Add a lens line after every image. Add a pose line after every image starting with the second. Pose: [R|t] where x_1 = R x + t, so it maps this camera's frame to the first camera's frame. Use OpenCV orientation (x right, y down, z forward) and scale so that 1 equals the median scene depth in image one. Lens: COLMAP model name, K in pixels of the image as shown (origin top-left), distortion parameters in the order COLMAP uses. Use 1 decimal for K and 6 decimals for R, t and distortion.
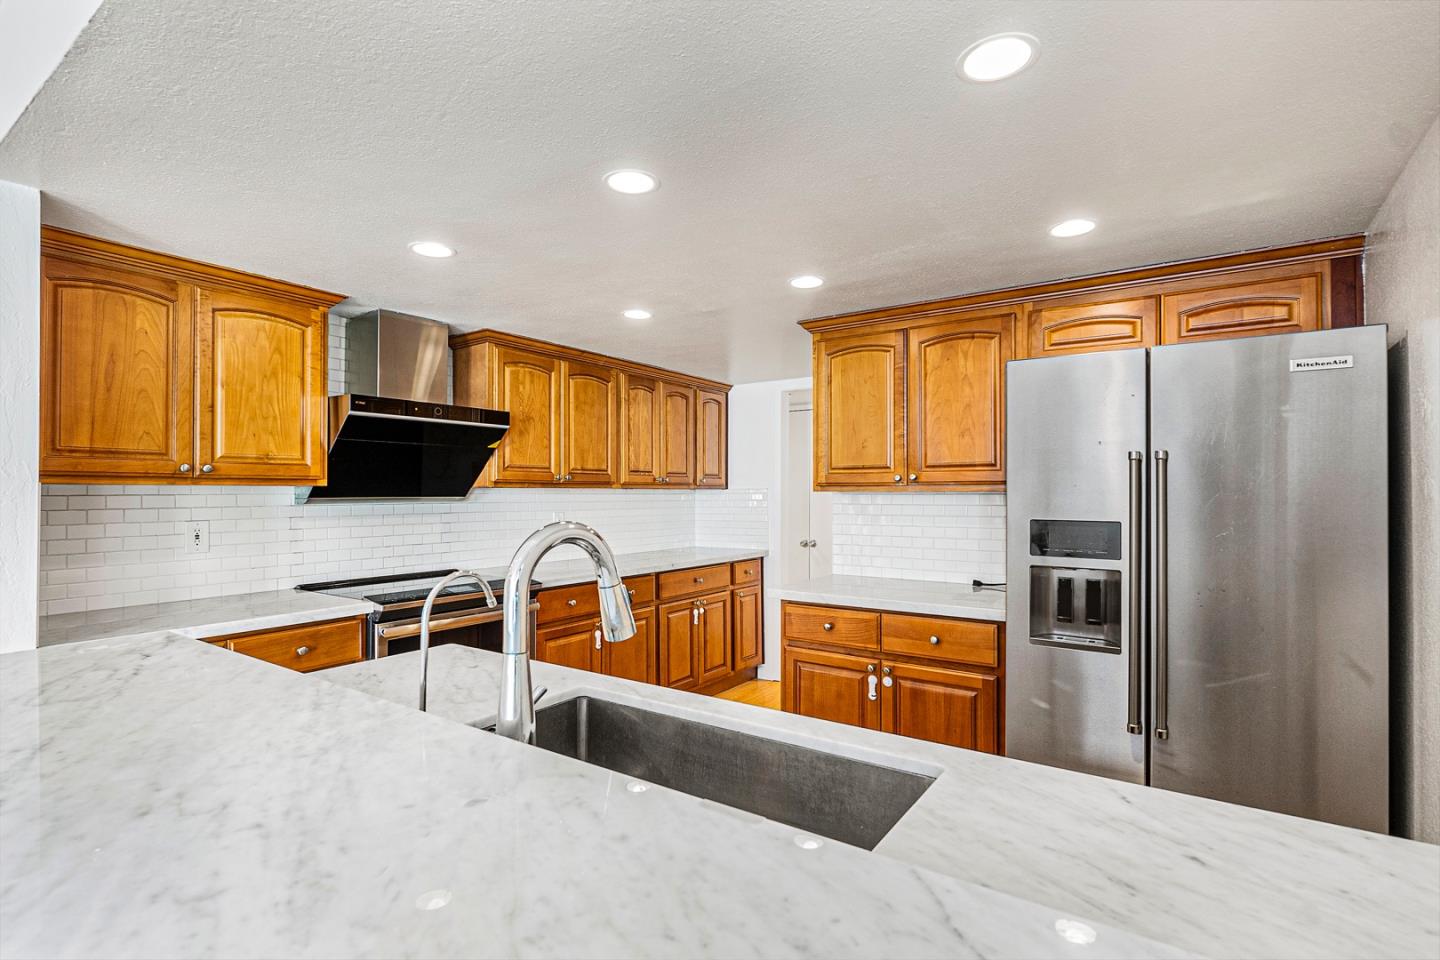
lens RADIAL K [[695.6, 0, 721.7], [0, 695.6, 487.7], [0, 0, 1]] dist [0.000090, 0.000002]
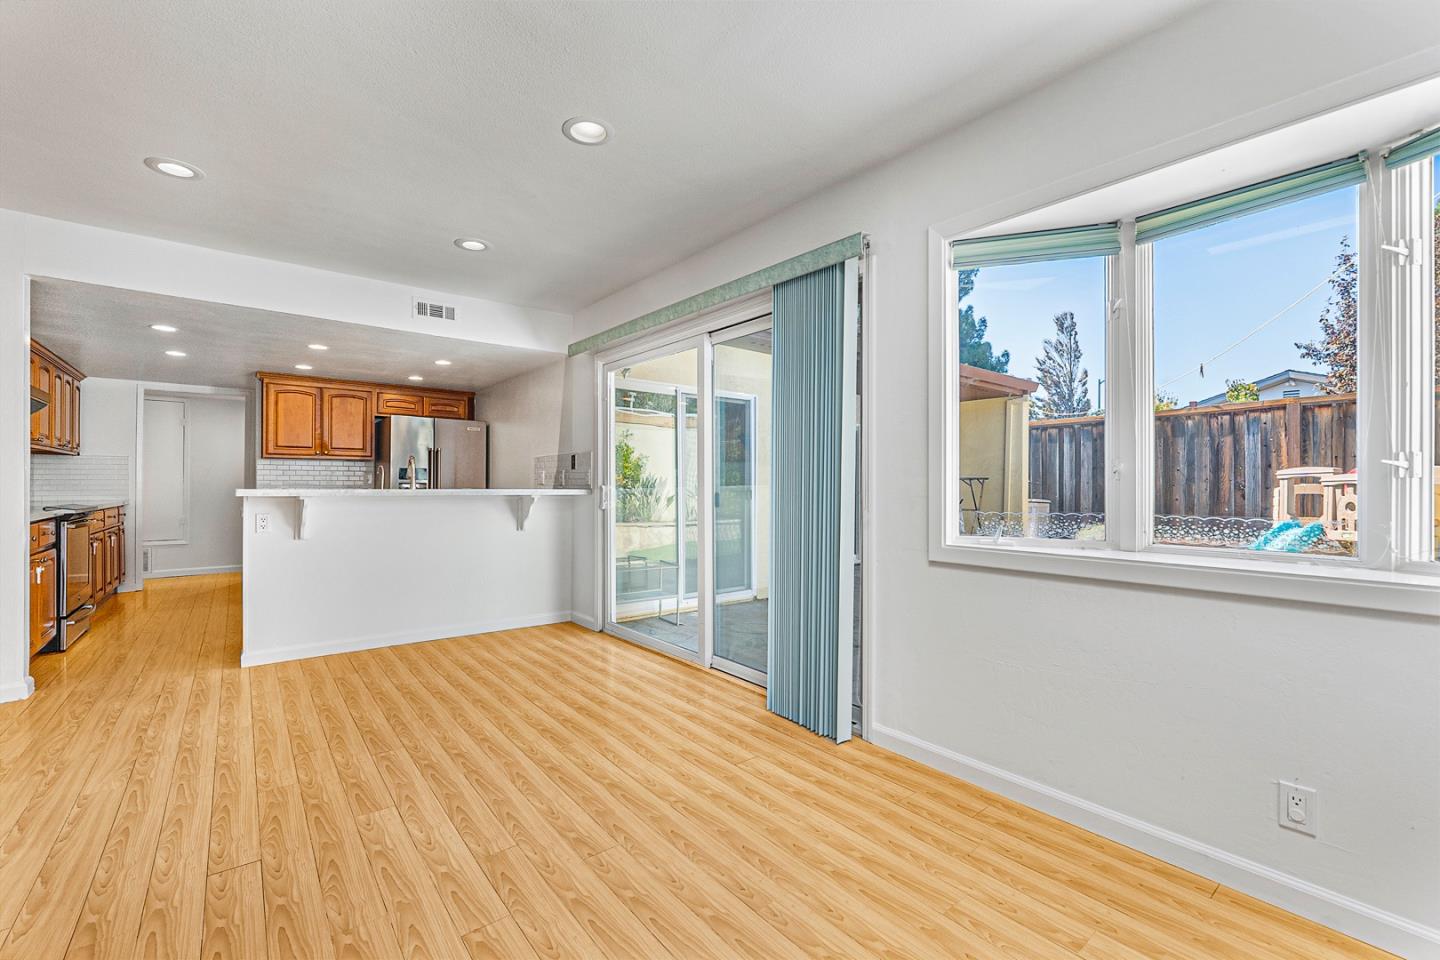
lens RADIAL K [[600.9, 0, 720.8], [0, 600.9, 486.5], [0, 0, 1]] dist [-0.007934, 0.000194]
pose [[0.287794, 0.001146, 0.957692, -1.358538], [-0.010574, 0.999942, 0.001981, 0.086685], [-0.957634, -0.010697, 0.287789, -0.904658]]
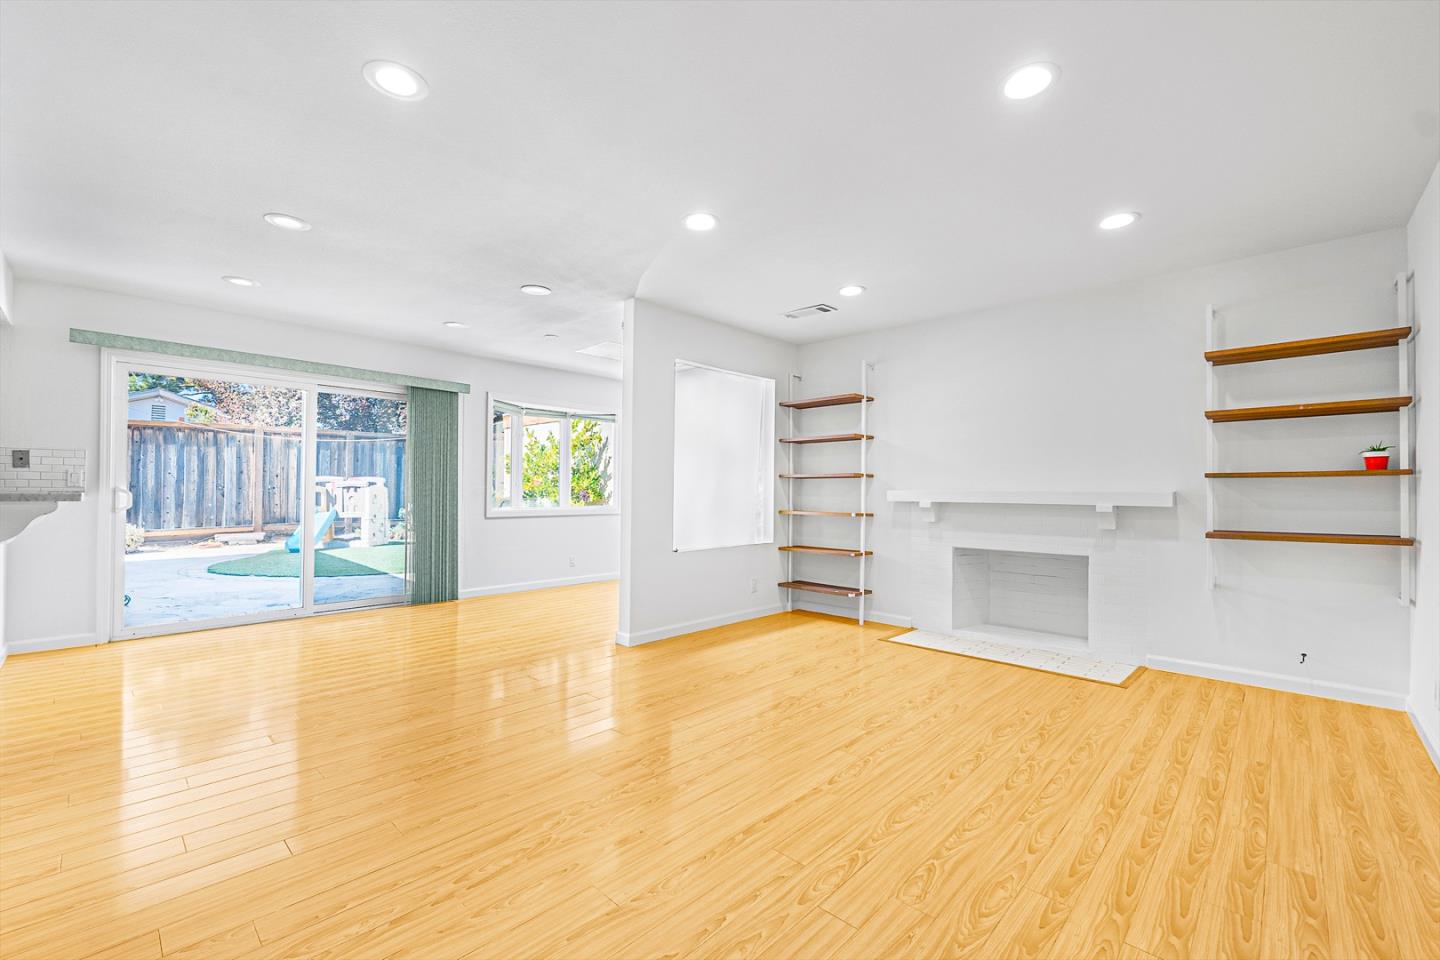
lens RADIAL K [[600.9, 0, 720.8], [0, 600.9, 486.5], [0, 0, 1]] dist [-0.007934, 0.000194]
pose [[-0.987133, -0.003114, 0.159870, -1.686596], [-0.005528, 0.999877, -0.014657, 0.102280], [-0.159805, -0.015352, -0.987029, 1.132562]]
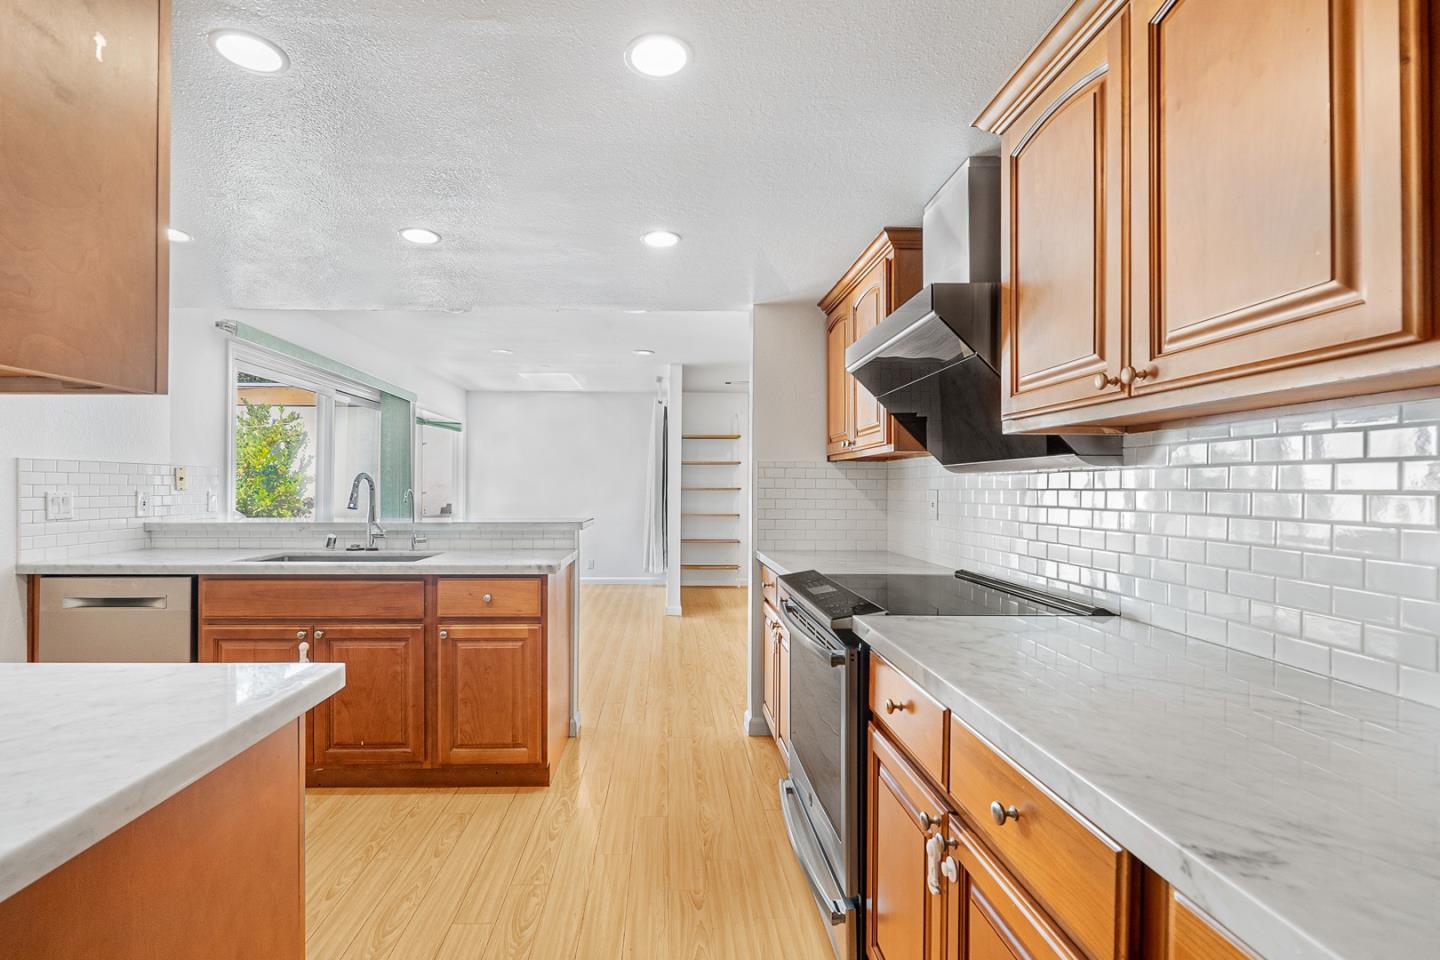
lens RADIAL K [[657.2, 0, 682.5], [0, 657.2, 484.2], [0, 0, 1]] dist [-0.001297, 0.000032]
pose [[-0.810833, -0.005105, -0.585256, 0.137735], [0.000085, 0.999961, -0.008839, 0.046487], [0.585278, -0.007217, -0.810801, 1.554775]]
